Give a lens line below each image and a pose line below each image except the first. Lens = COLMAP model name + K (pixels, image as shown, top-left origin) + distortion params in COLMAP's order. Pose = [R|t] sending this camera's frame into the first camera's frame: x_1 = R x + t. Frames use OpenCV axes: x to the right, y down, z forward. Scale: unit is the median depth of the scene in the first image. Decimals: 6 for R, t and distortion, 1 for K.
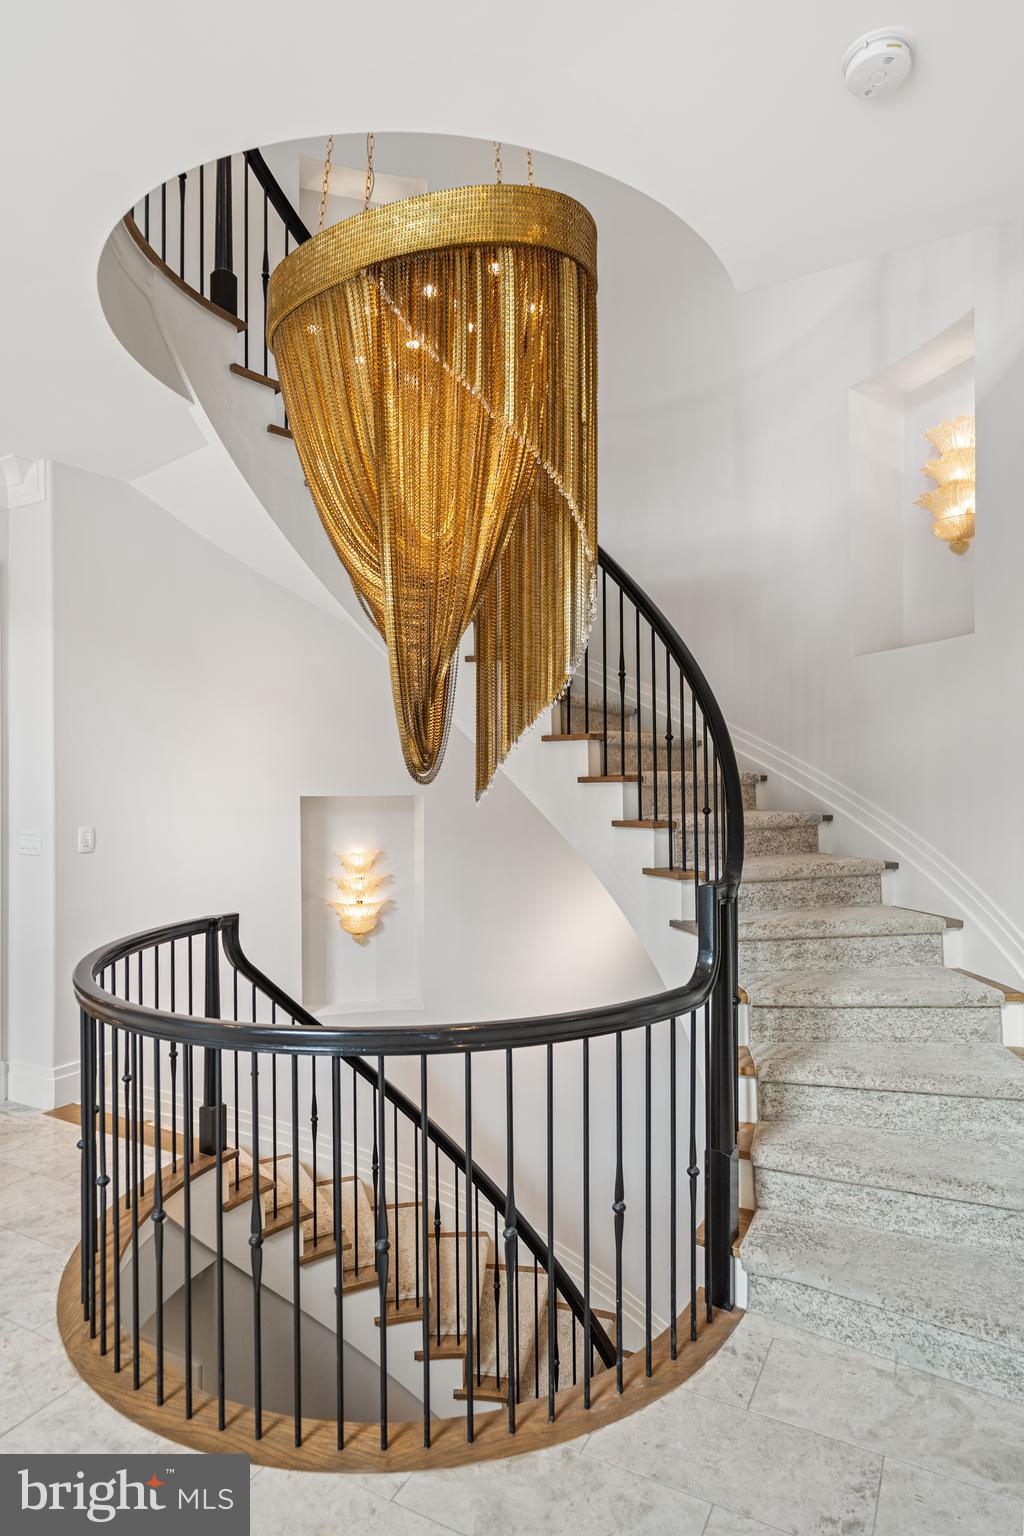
lens RADIAL K [[882.8, 0, 512.0], [0, 882.8, 768.0], [0, 0, 1]] dist [0.001531, 0.000406]
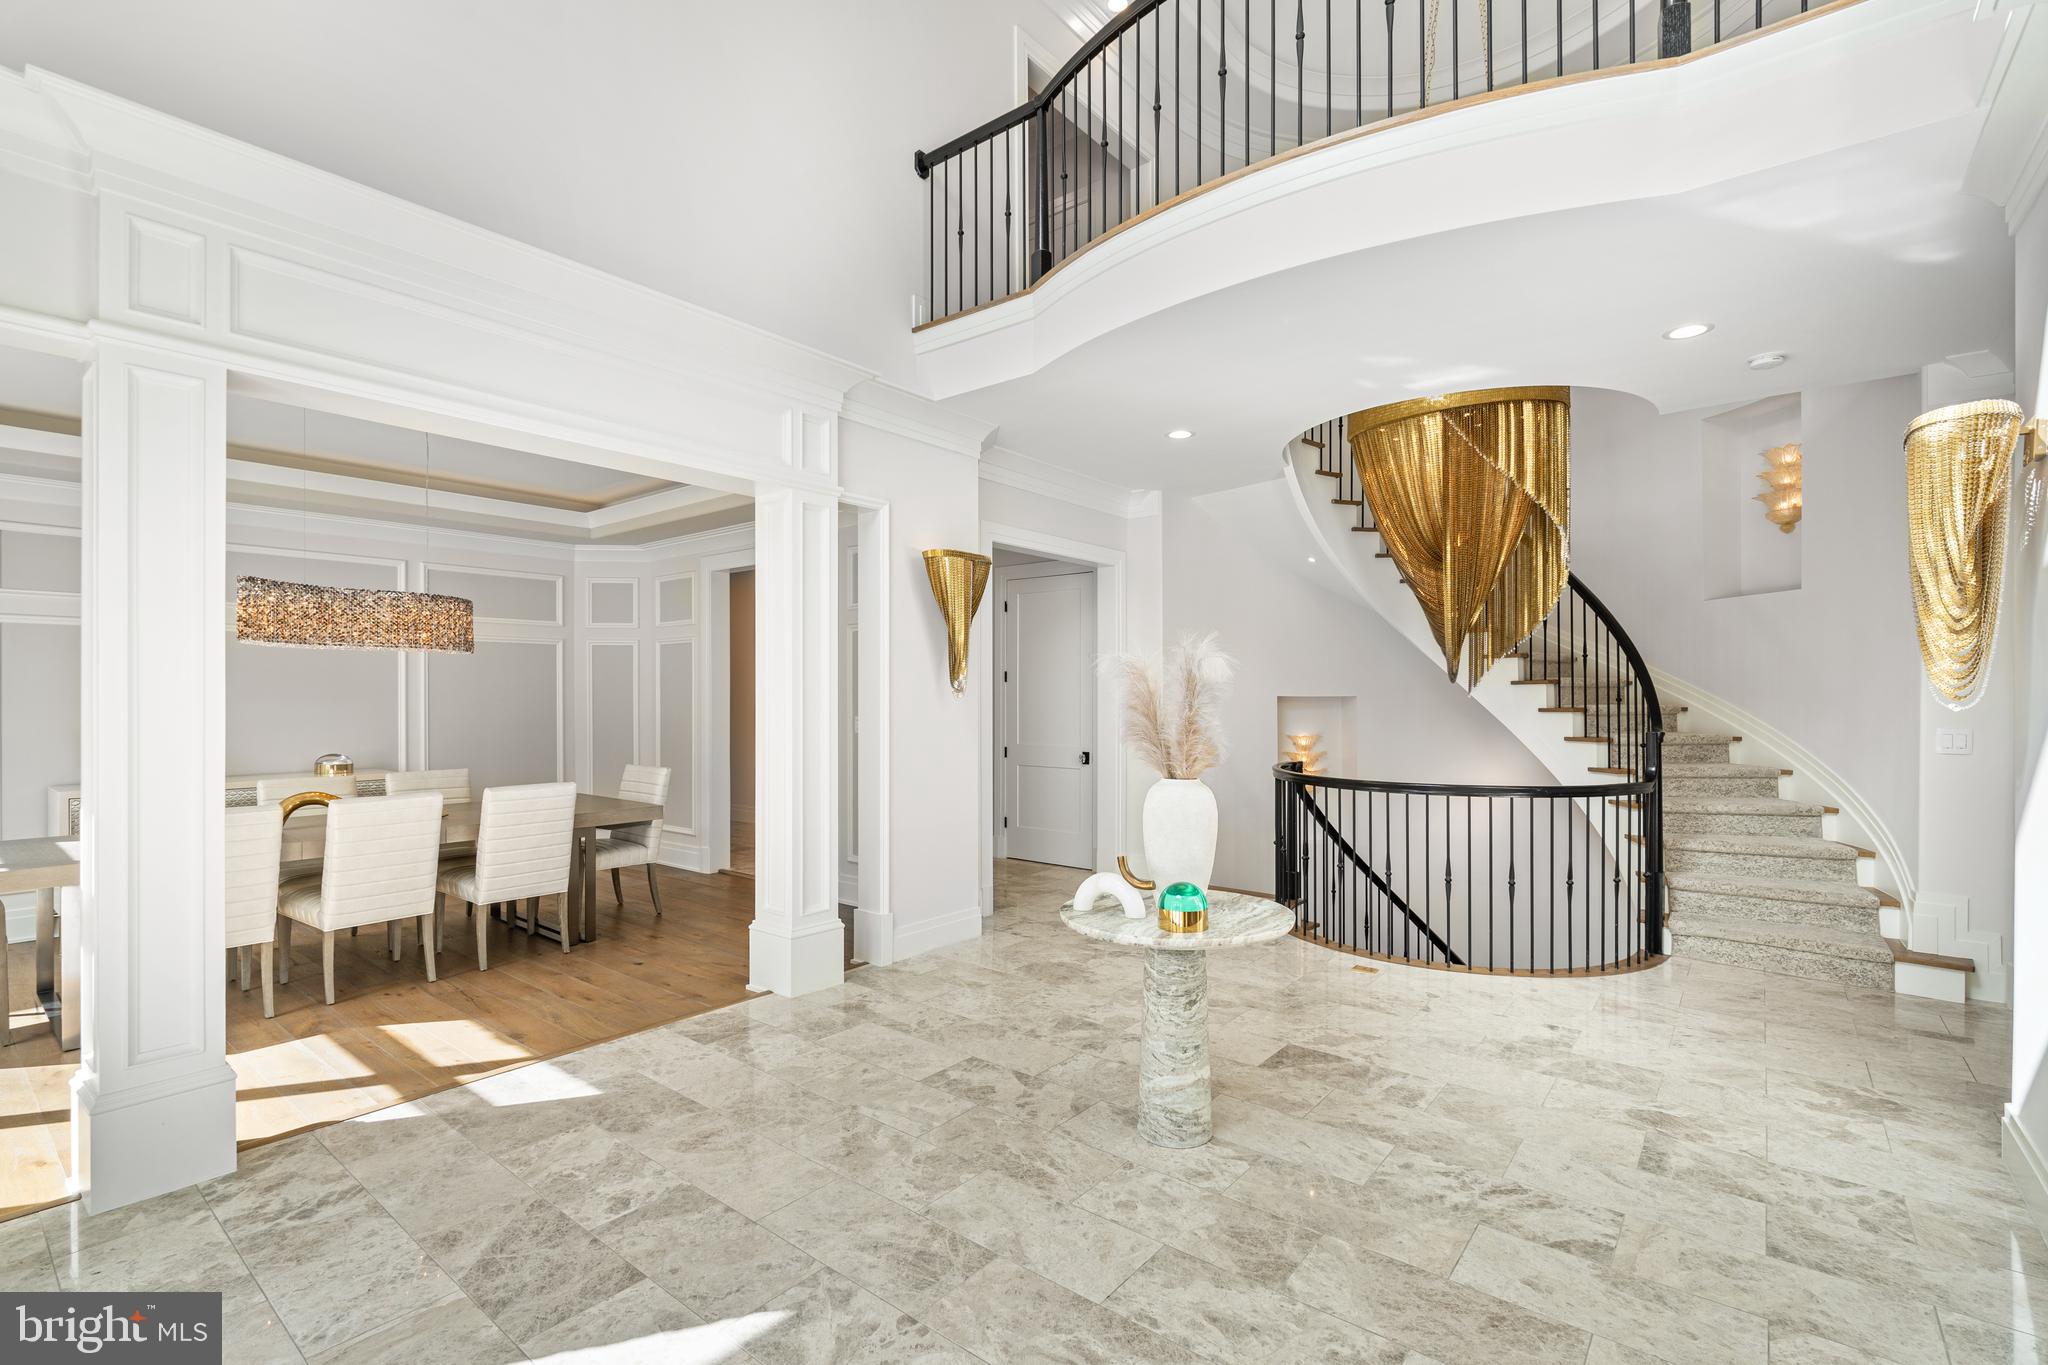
lens RADIAL K [[930.6, 0, 1018.9], [0, 930.6, 681.1], [0, 0, 1]] dist [0.000804, 0.000360]
pose [[0.982190, 0.002388, -0.187875, -0.610074], [-0.003554, 0.999976, -0.005867, 0.030452], [0.187856, 0.006430, 0.982175, -1.022368]]
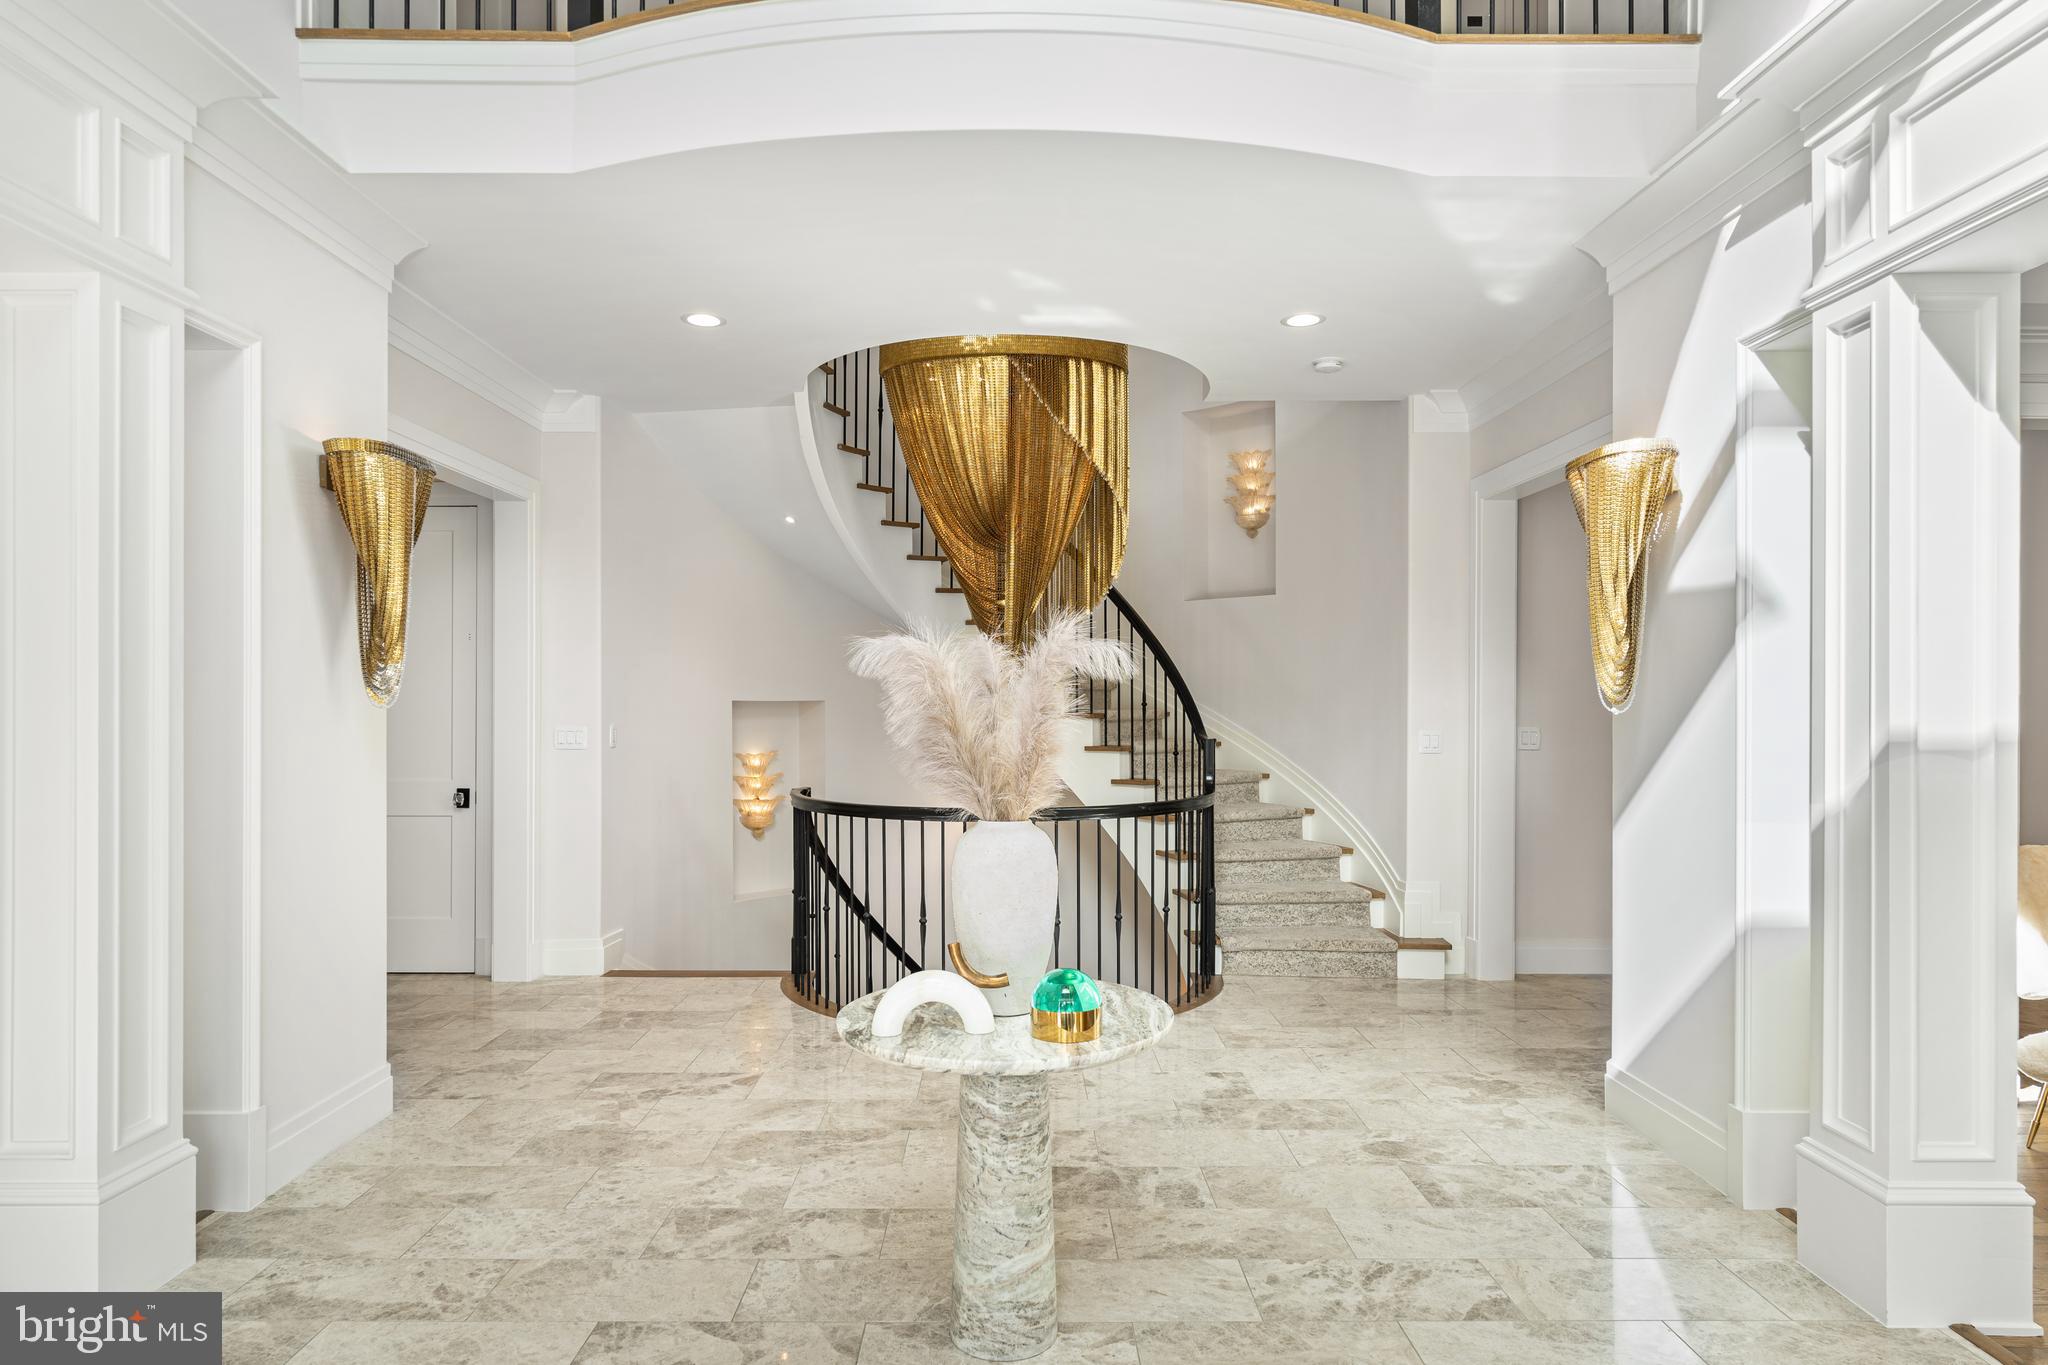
lens RADIAL K [[1206.7, 0, 1024.0], [0, 1206.7, 682.5], [0, 0, 1]] dist [0.000746, -0.000678]
pose [[0.878596, 0.011935, 0.477416, -1.044430], [-0.008547, 0.999921, -0.009268, 0.035160], [-0.477488, 0.004063, 0.878629, -0.801274]]
